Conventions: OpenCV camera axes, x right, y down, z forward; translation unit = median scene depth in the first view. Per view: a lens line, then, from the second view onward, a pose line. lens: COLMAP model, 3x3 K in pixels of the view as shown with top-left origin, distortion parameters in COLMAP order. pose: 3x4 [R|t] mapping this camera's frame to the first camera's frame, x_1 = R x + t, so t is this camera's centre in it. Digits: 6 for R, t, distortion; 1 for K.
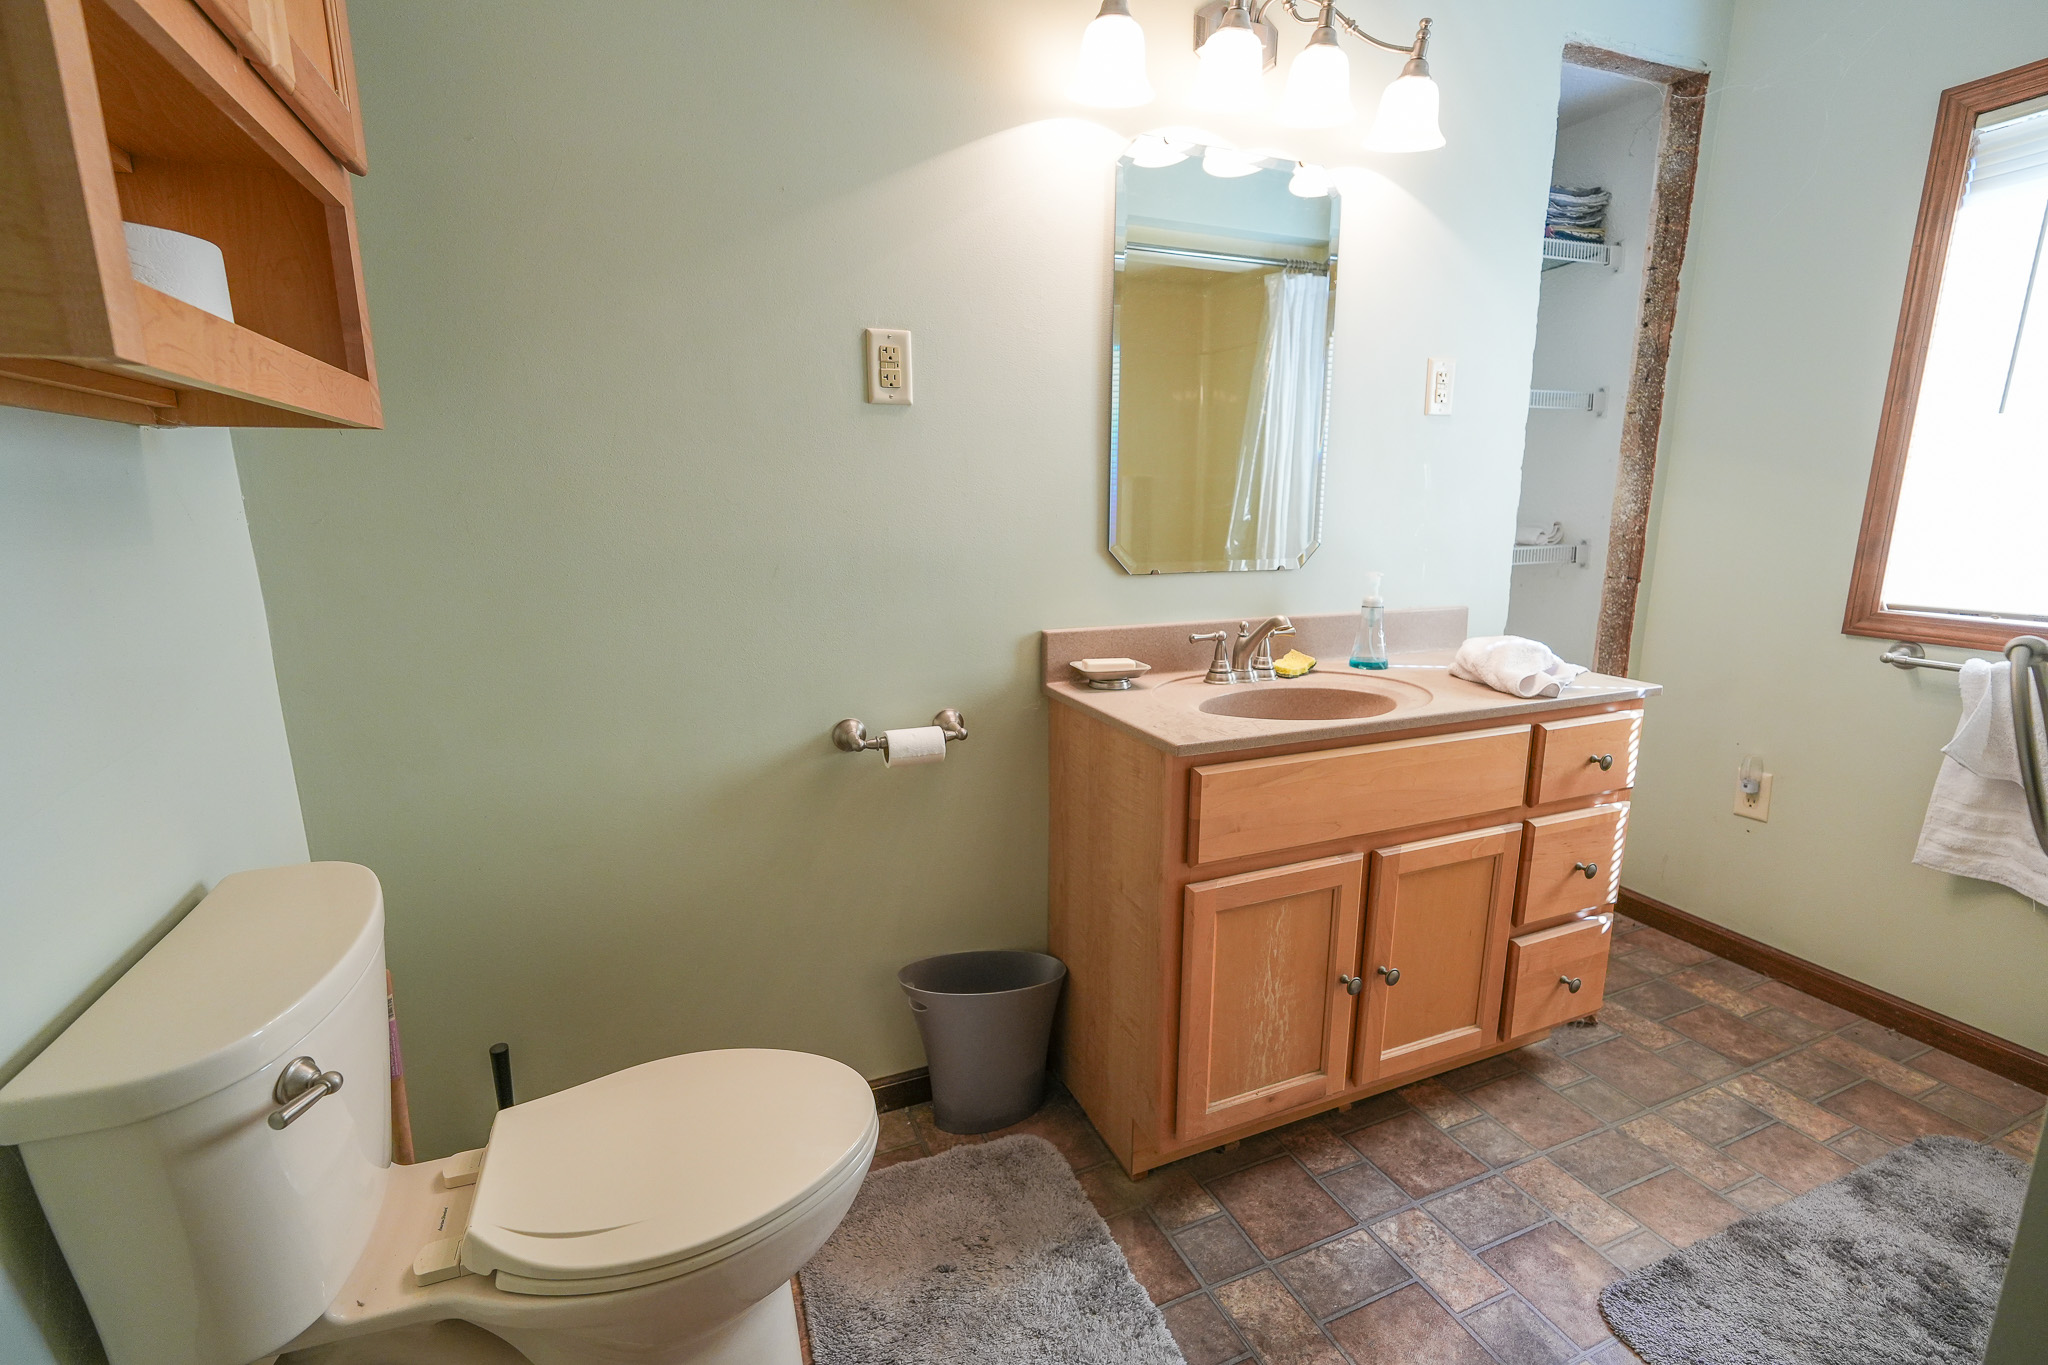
lens RADIAL K [[904.5, 0, 1013.8], [0, 904.5, 685.6], [0, 0, 1]] dist [-0.020679, 0.008278]
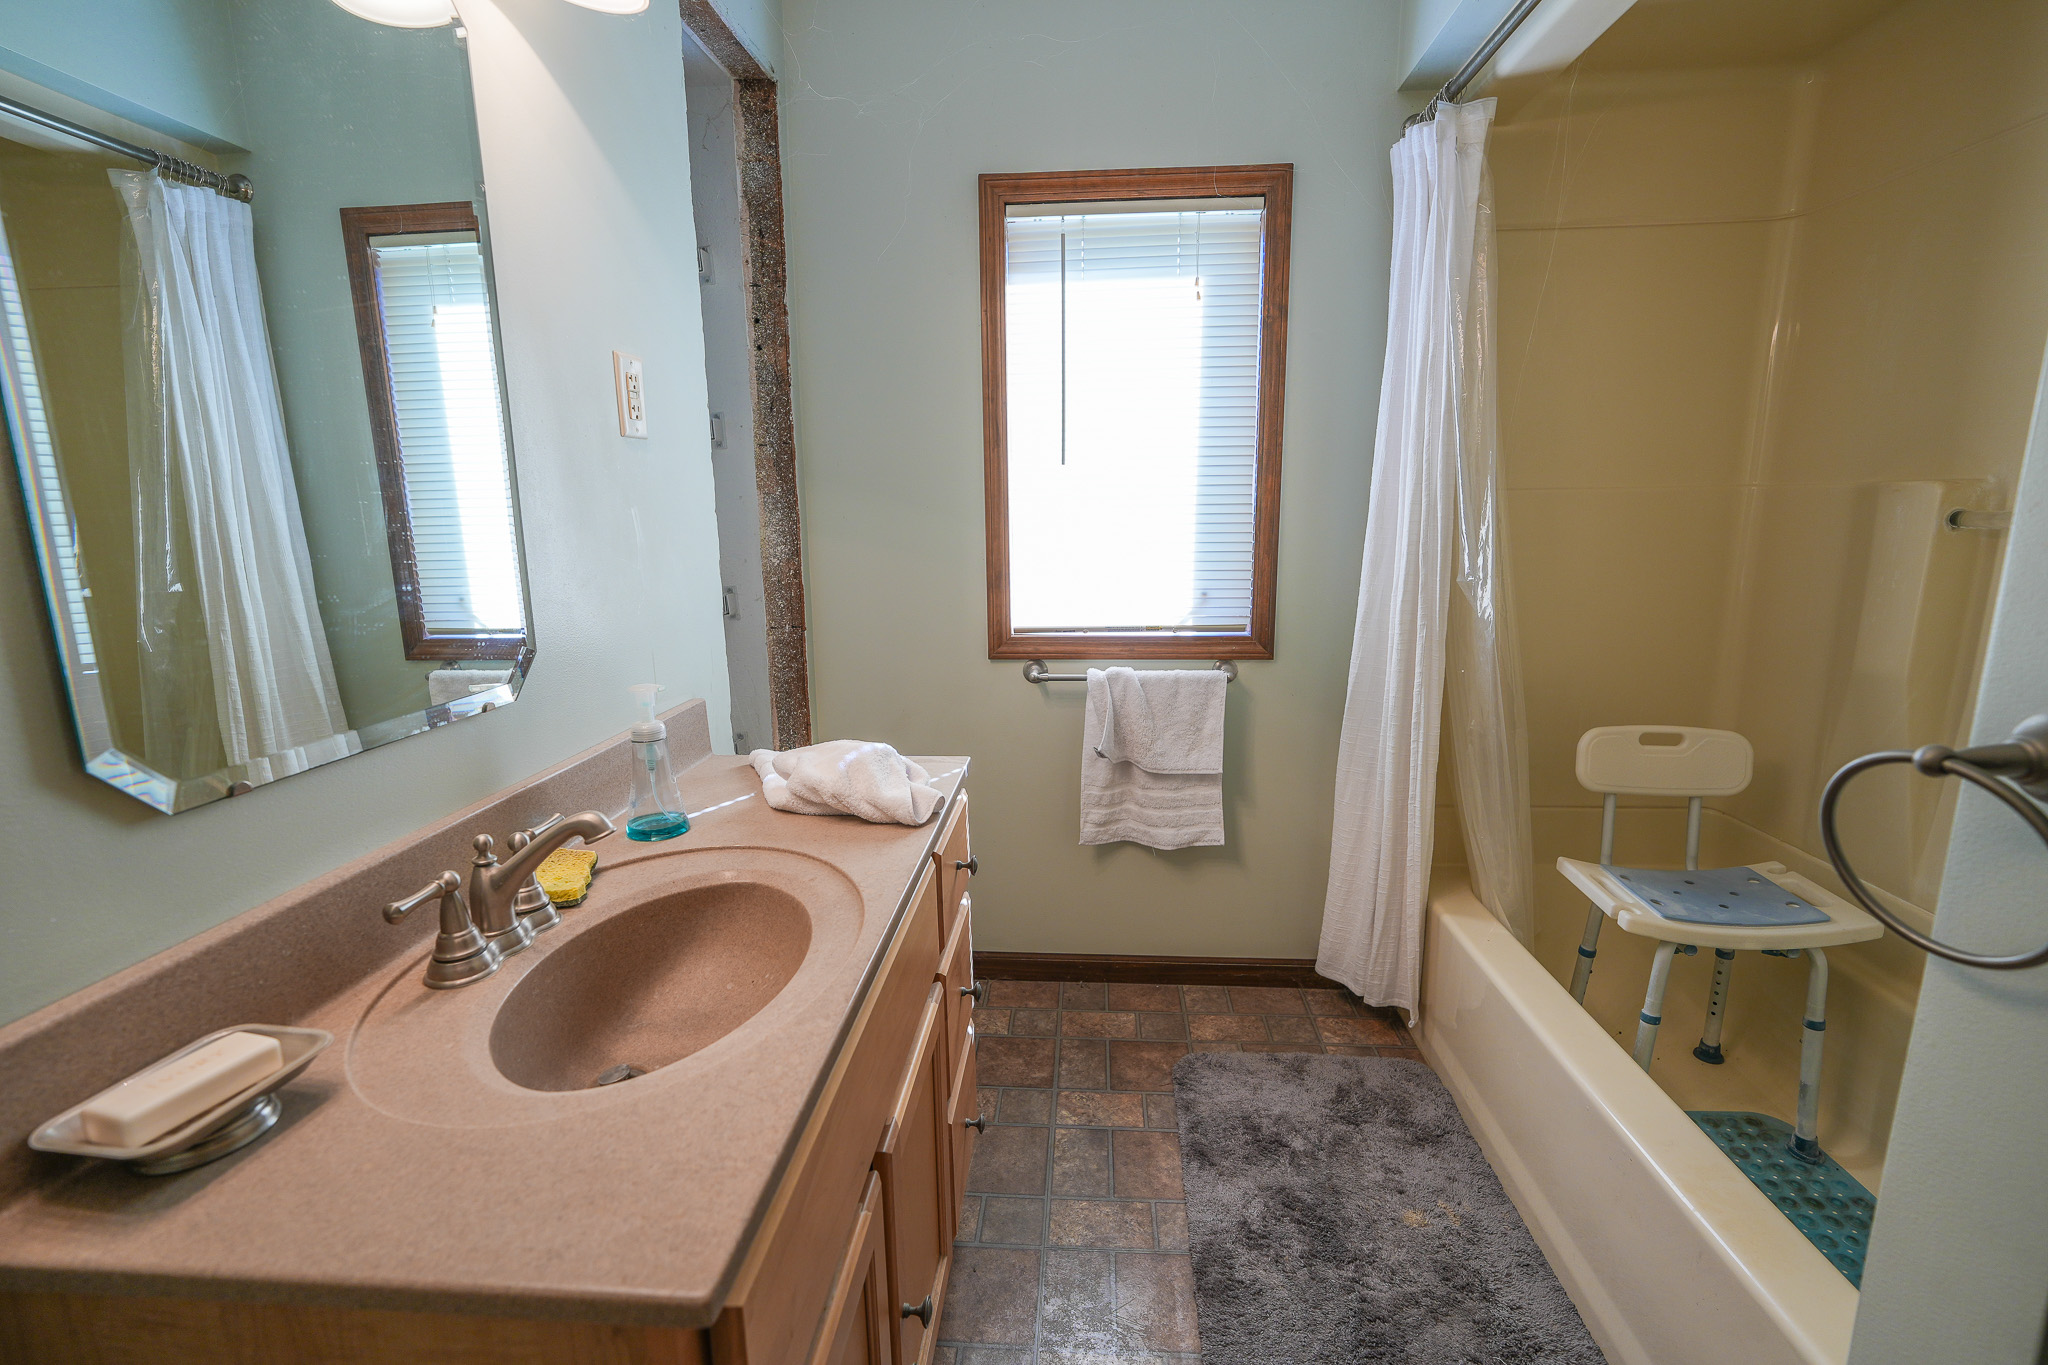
lens RADIAL K [[904.5, 0, 1021.6], [0, 904.5, 680.3], [0, 0, 1]] dist [-0.020679, 0.008278]
pose [[0.449136, -0.172681, 0.876617, -0.025421], [0.197246, 0.976101, 0.091218, -0.128697], [-0.871419, 0.131940, 0.472463, 0.459746]]
